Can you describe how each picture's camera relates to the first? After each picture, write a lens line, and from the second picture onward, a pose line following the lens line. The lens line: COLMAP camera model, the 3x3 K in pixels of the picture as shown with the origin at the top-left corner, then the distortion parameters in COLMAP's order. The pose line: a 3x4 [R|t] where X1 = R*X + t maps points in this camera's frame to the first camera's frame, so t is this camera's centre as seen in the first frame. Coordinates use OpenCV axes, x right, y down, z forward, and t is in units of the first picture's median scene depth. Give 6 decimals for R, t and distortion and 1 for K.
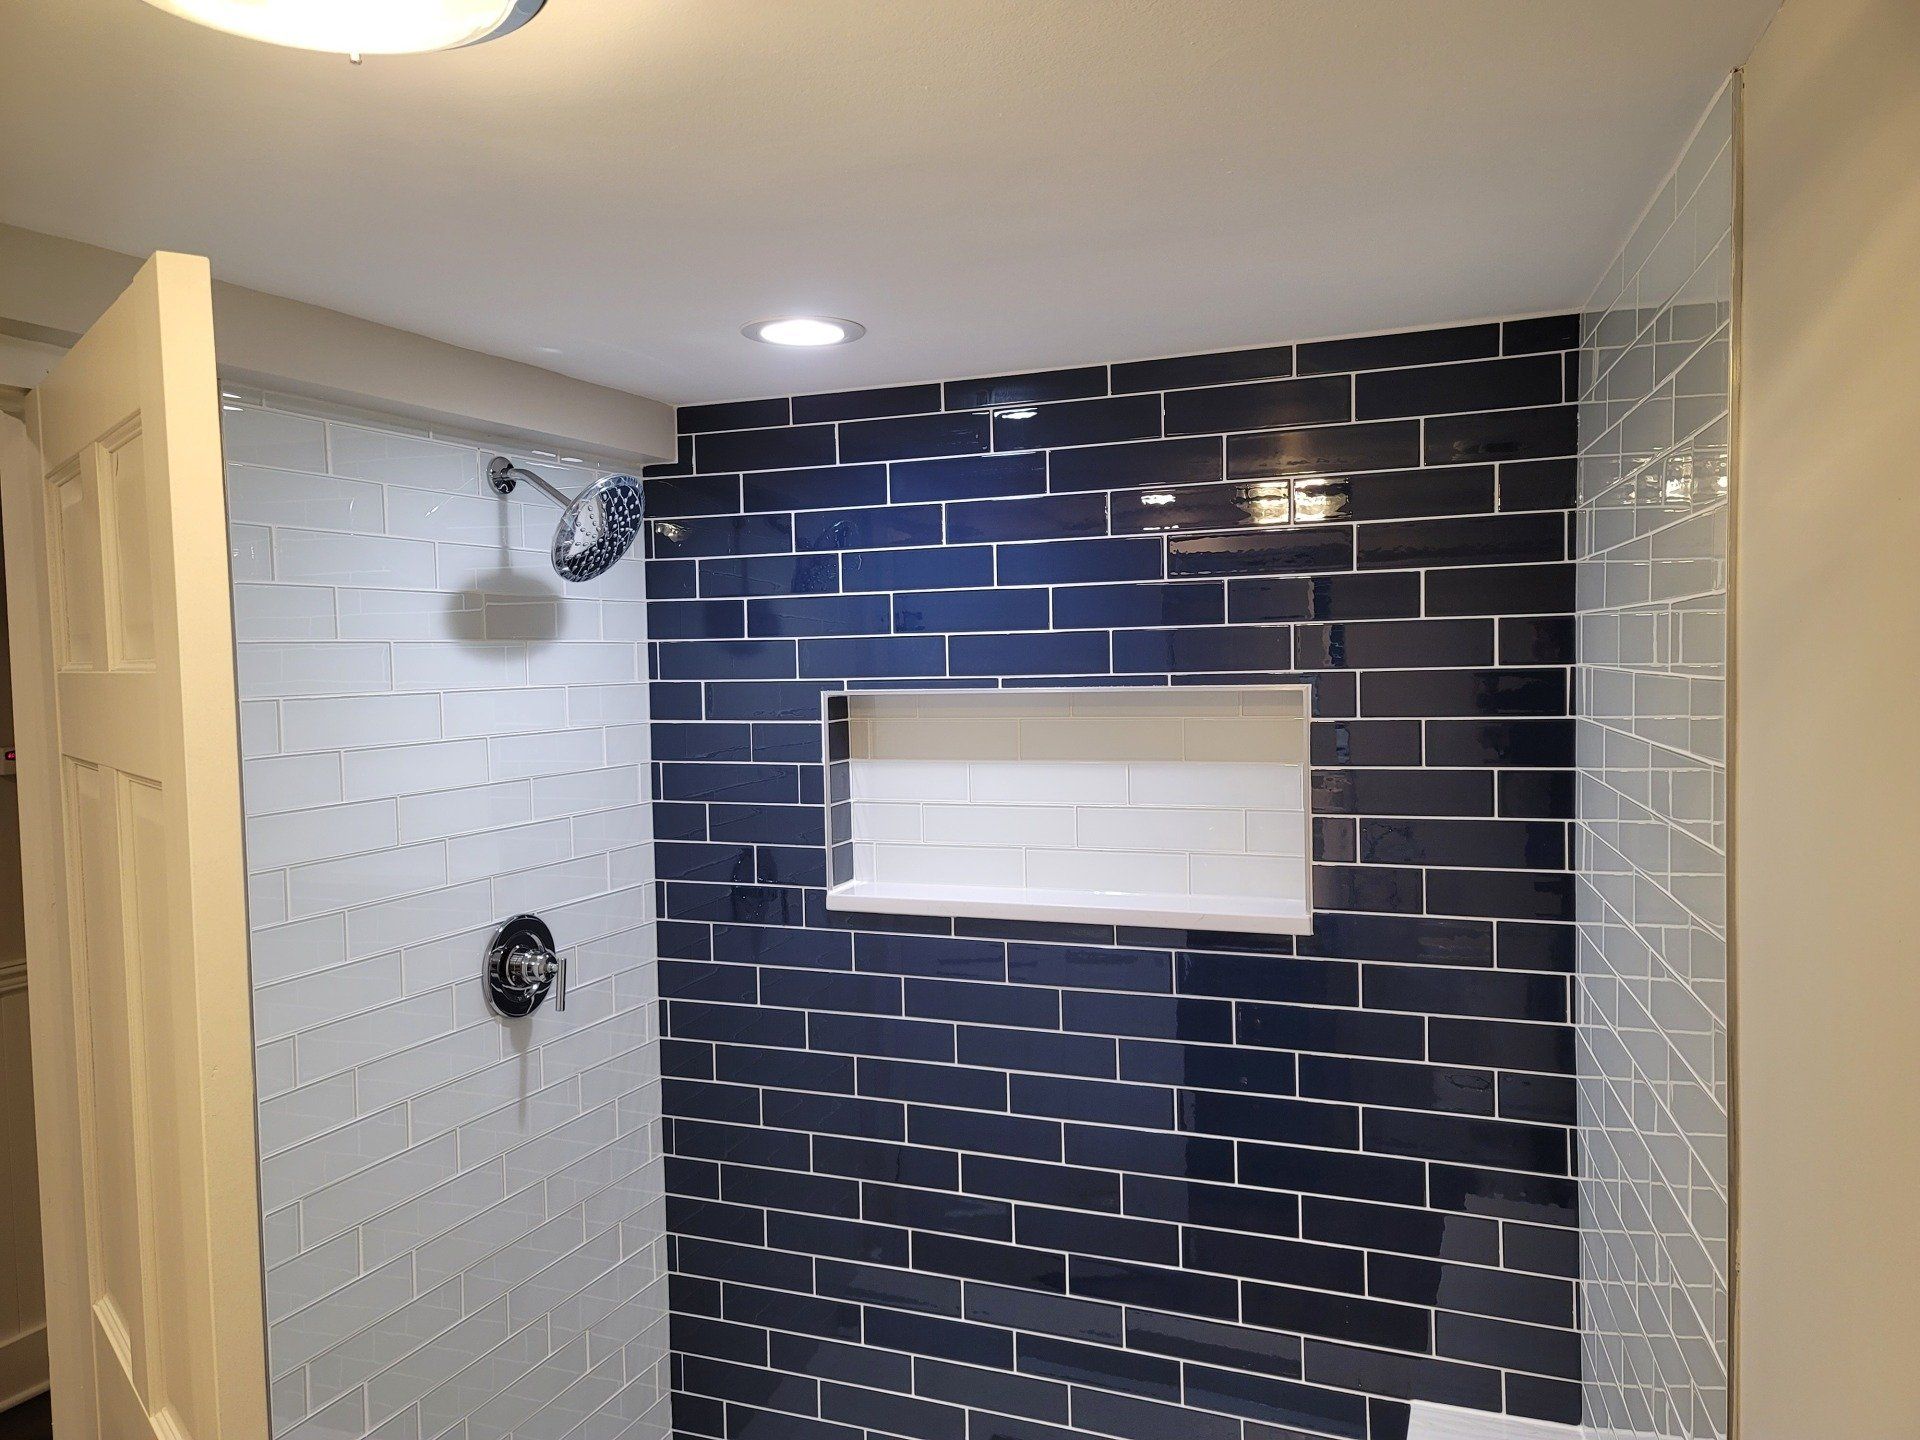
lens RADIAL K [[1231.9, 0, 954.6], [0, 1231.9, 719.1], [0, 0, 1]] dist [-0.000967, -0.002141]
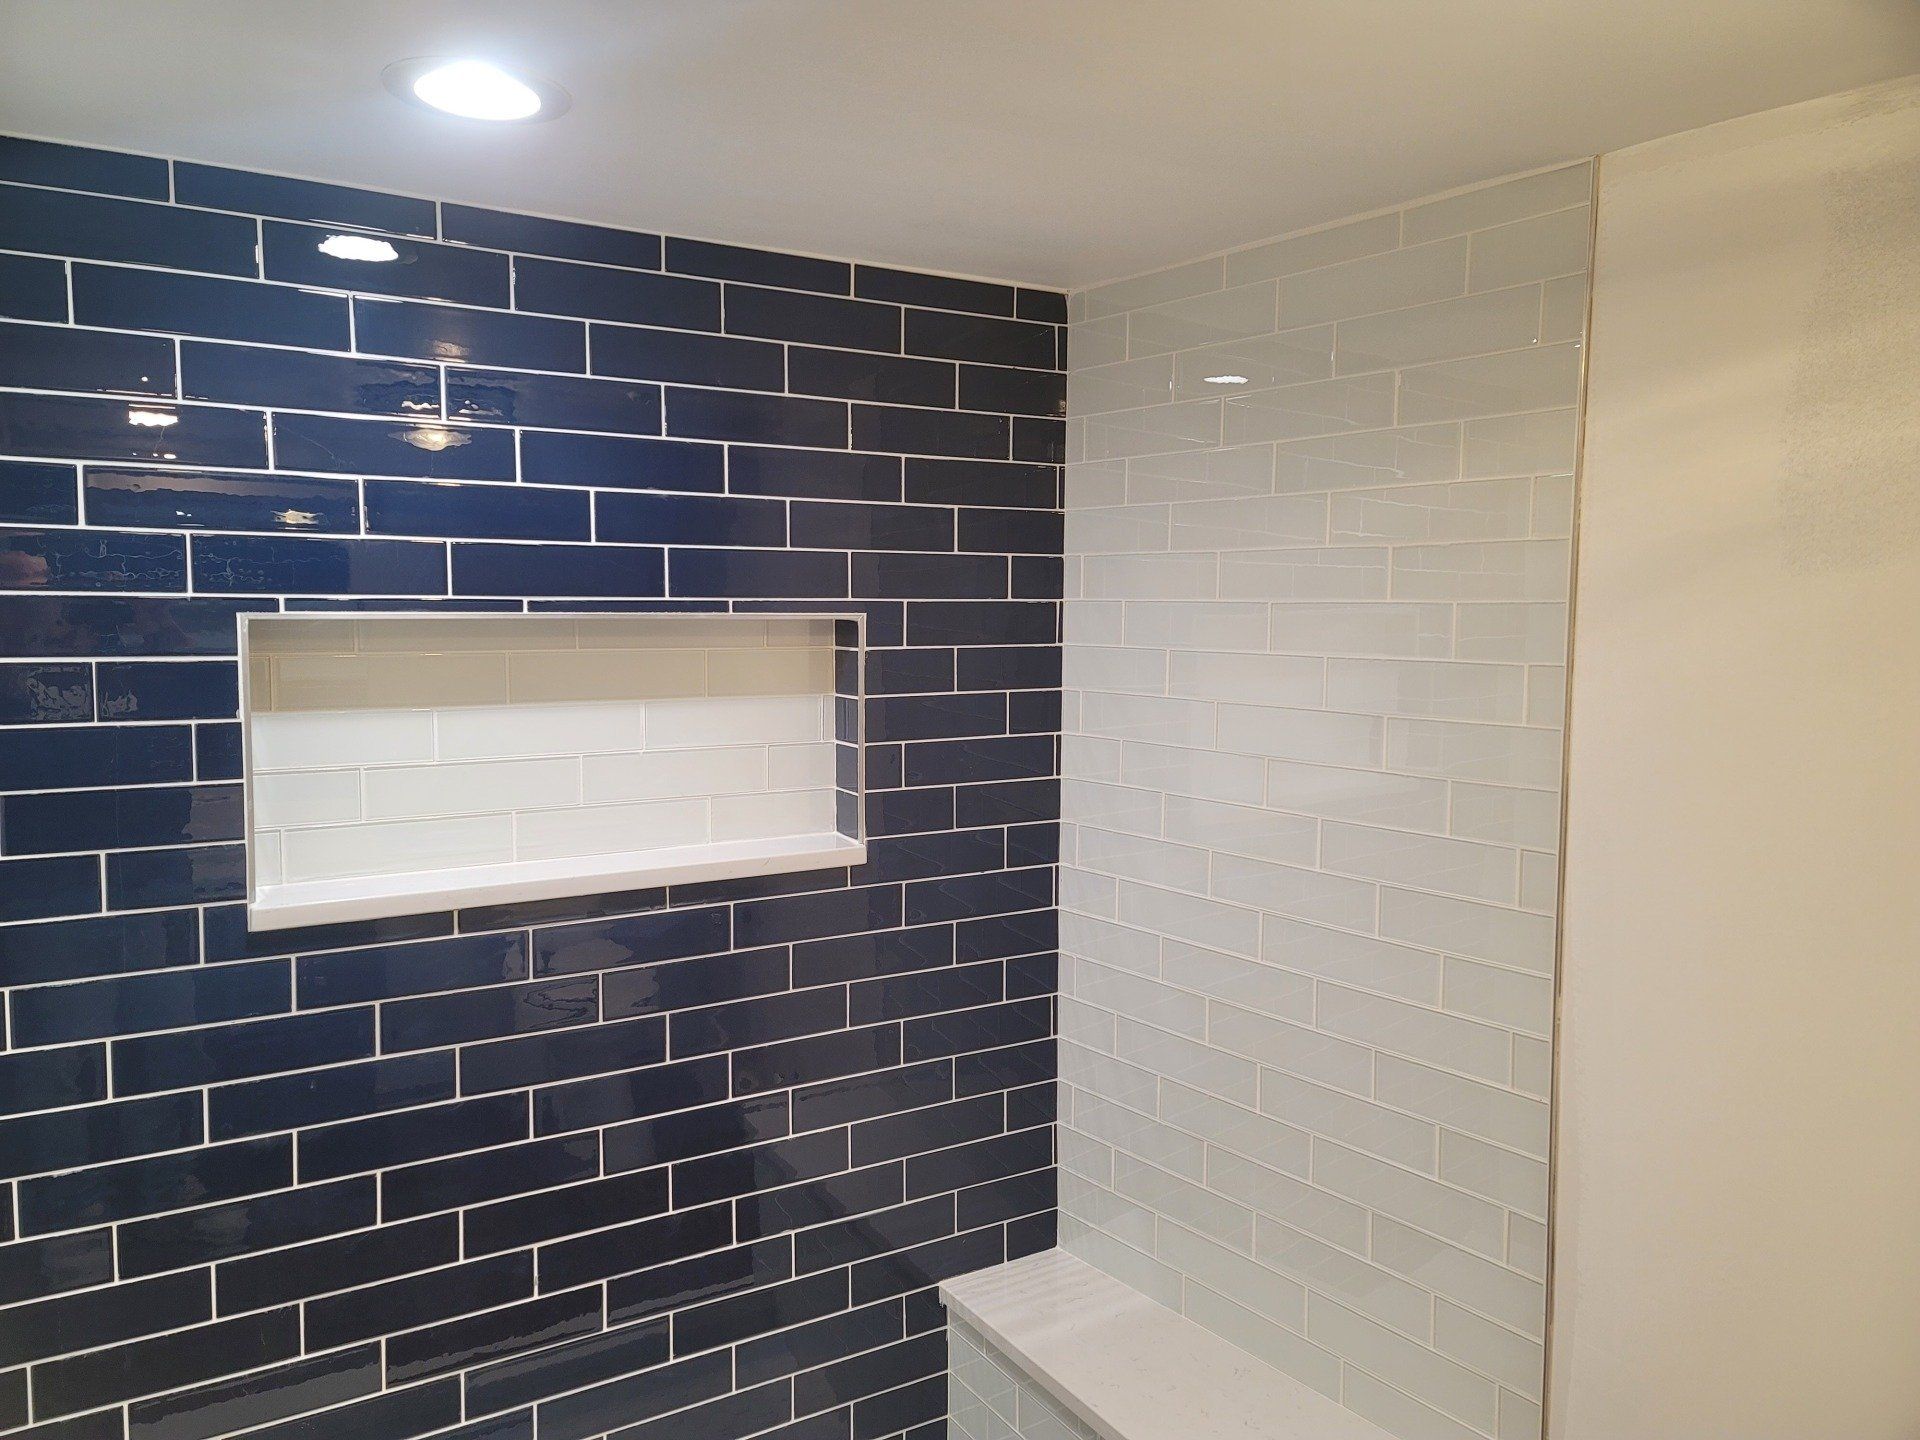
lens RADIAL K [[1476.8, 0, 957.5], [0, 1476.8, 723.7], [0, 0, 1]] dist [0.029302, -0.001591]
pose [[0.592404, -0.046899, 0.804275, -0.605481], [0.011743, 0.998701, 0.049586, 0.002770], [-0.805556, -0.019930, 0.592185, 0.220140]]
